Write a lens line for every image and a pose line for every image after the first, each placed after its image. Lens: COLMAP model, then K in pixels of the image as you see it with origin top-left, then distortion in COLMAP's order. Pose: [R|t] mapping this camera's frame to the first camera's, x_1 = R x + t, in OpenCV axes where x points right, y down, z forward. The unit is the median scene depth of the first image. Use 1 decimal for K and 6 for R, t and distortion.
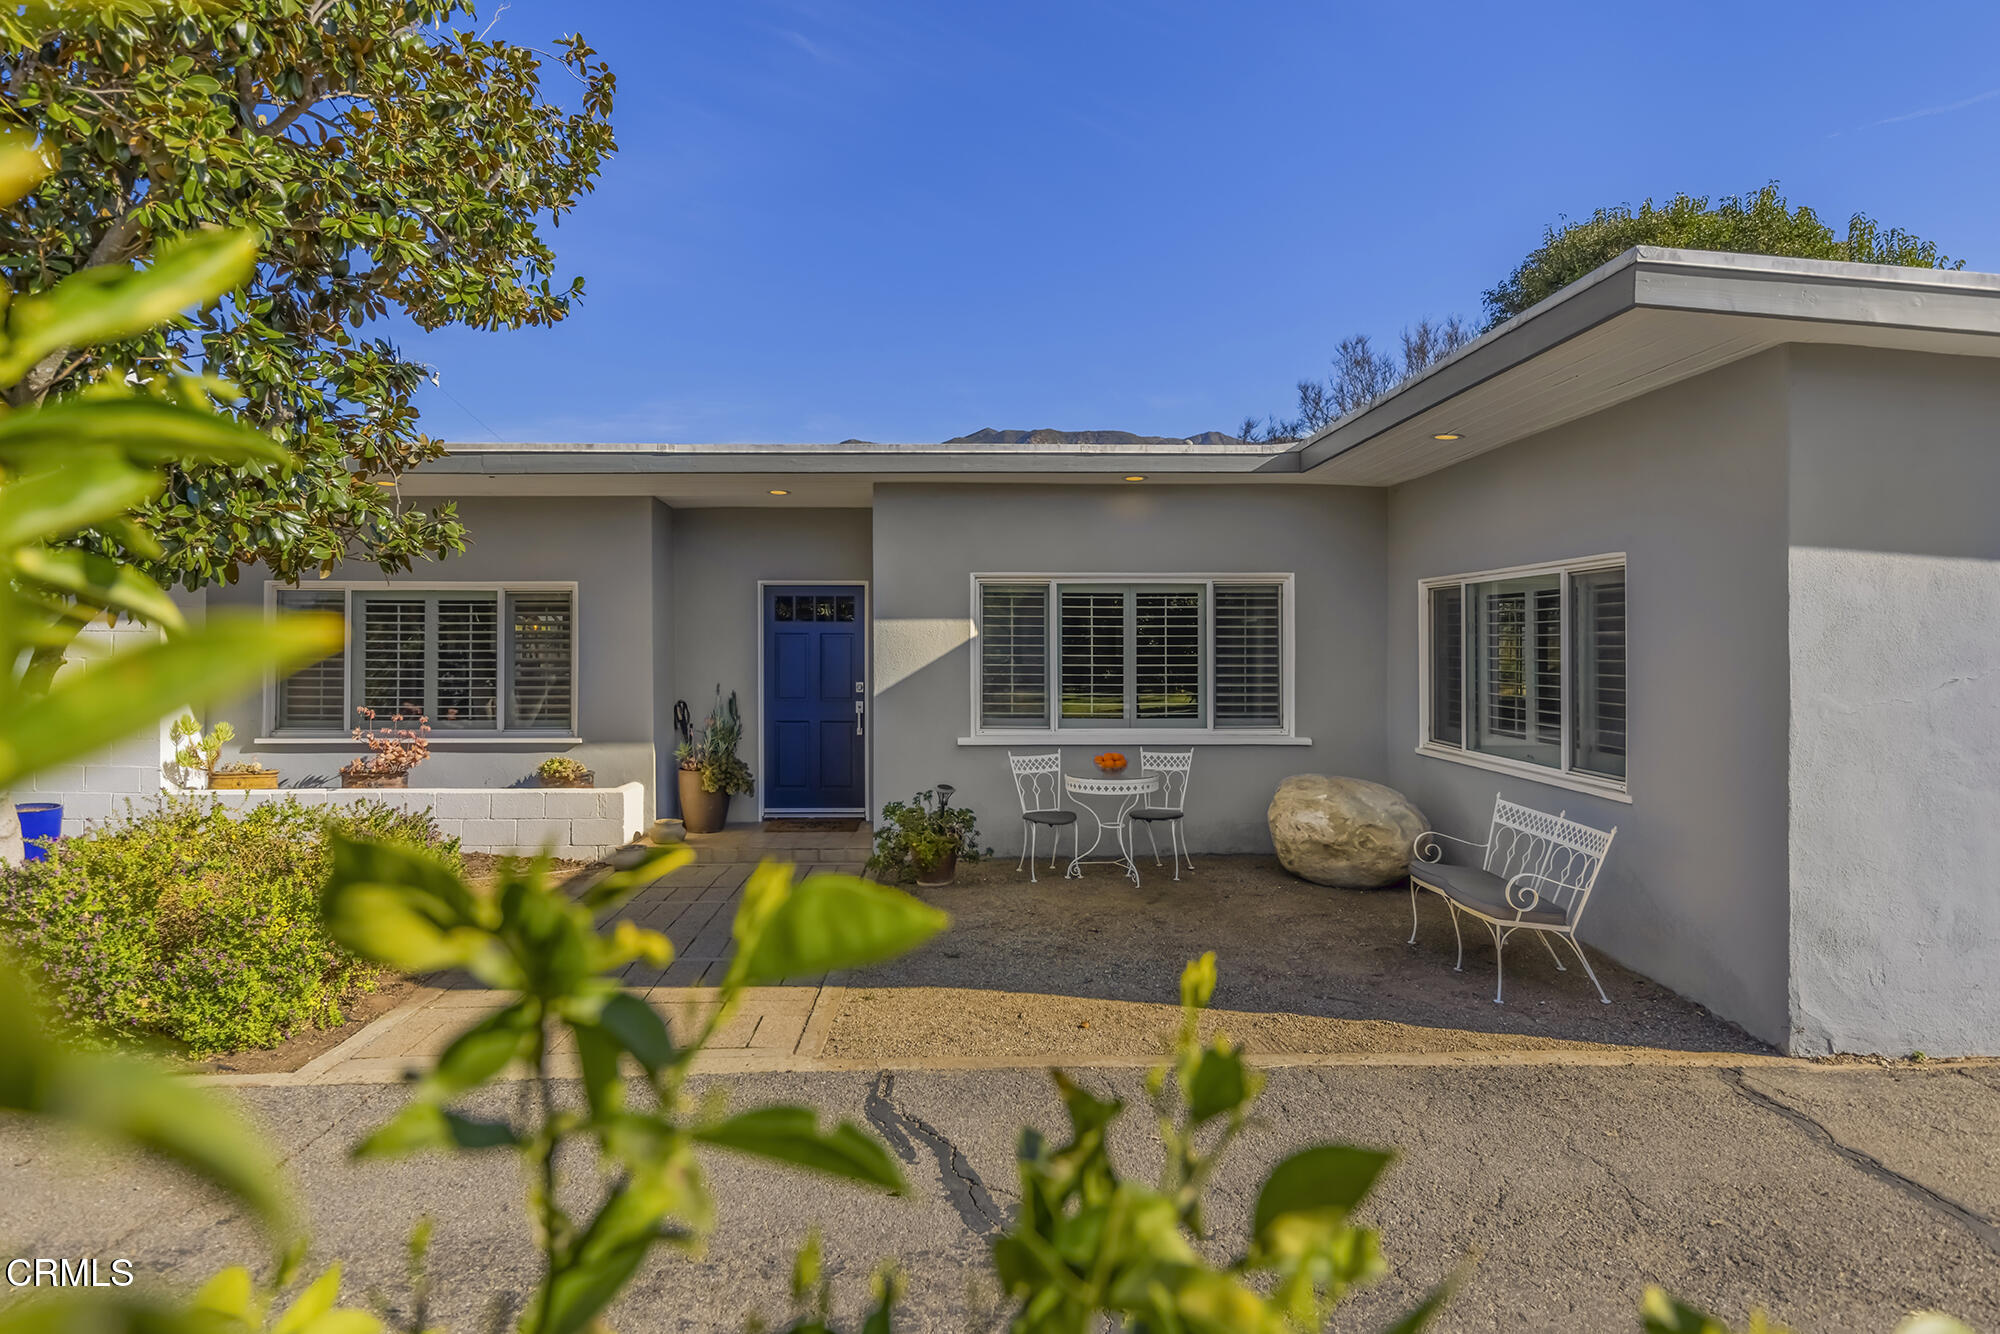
lens RADIAL K [[1119.0, 0, 1000.0], [0, 1119.0, 667.0], [0, 0, 1]] dist [0.013606, -0.000340]
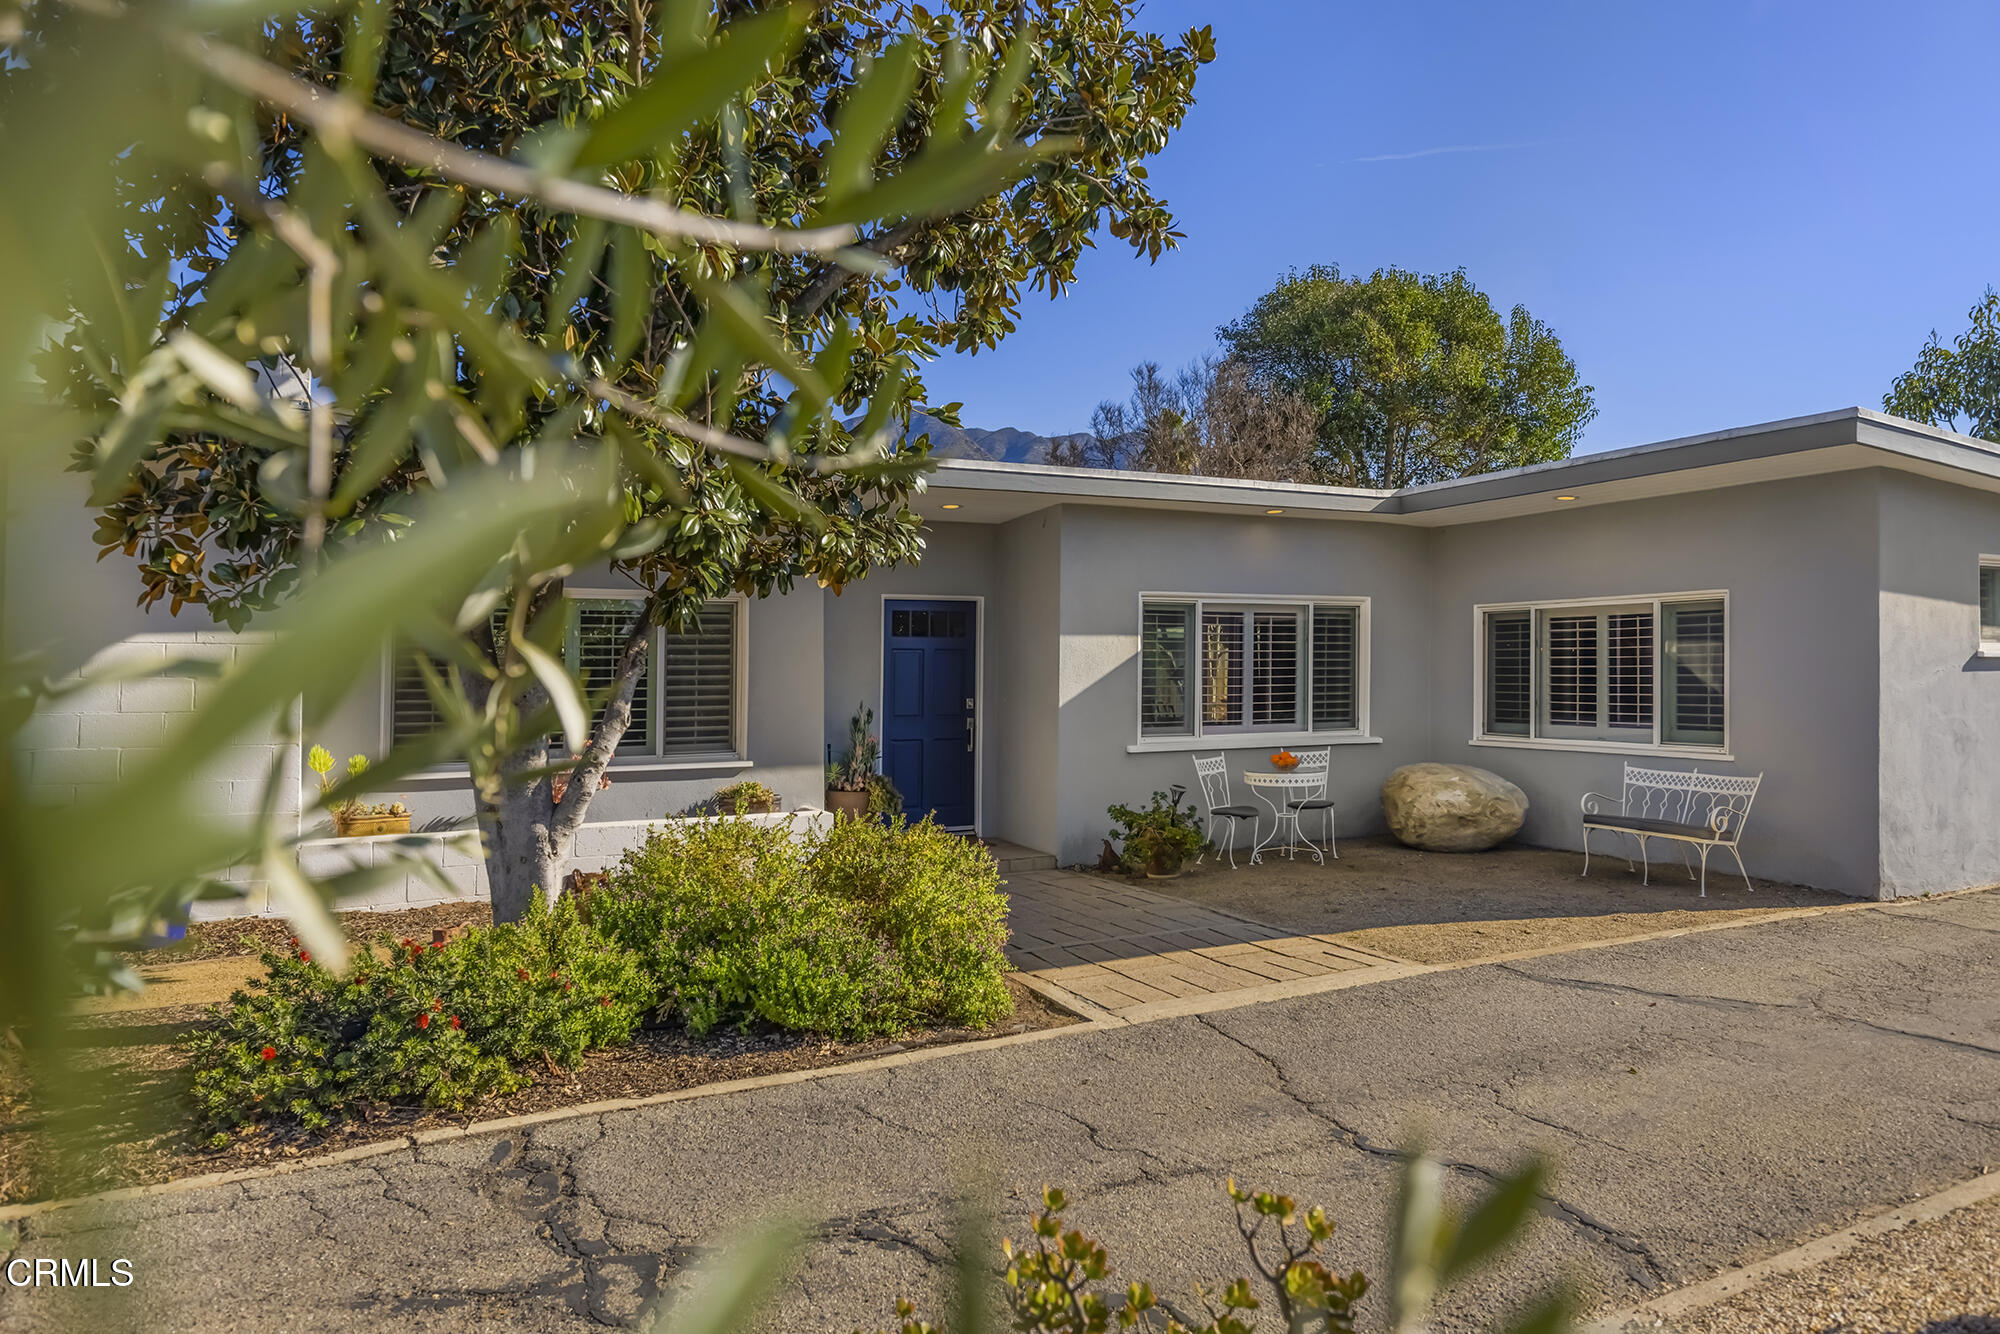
lens RADIAL K [[1343.2, 0, 1053.5], [0, 1343.2, 700.0], [0, 0, 1]] dist [0.002951, 0.002309]
pose [[0.893191, -0.017299, 0.449345, -0.714863], [0.017482, 0.999840, 0.003743, 0.013981], [-0.449338, 0.004513, 0.893350, -0.119281]]
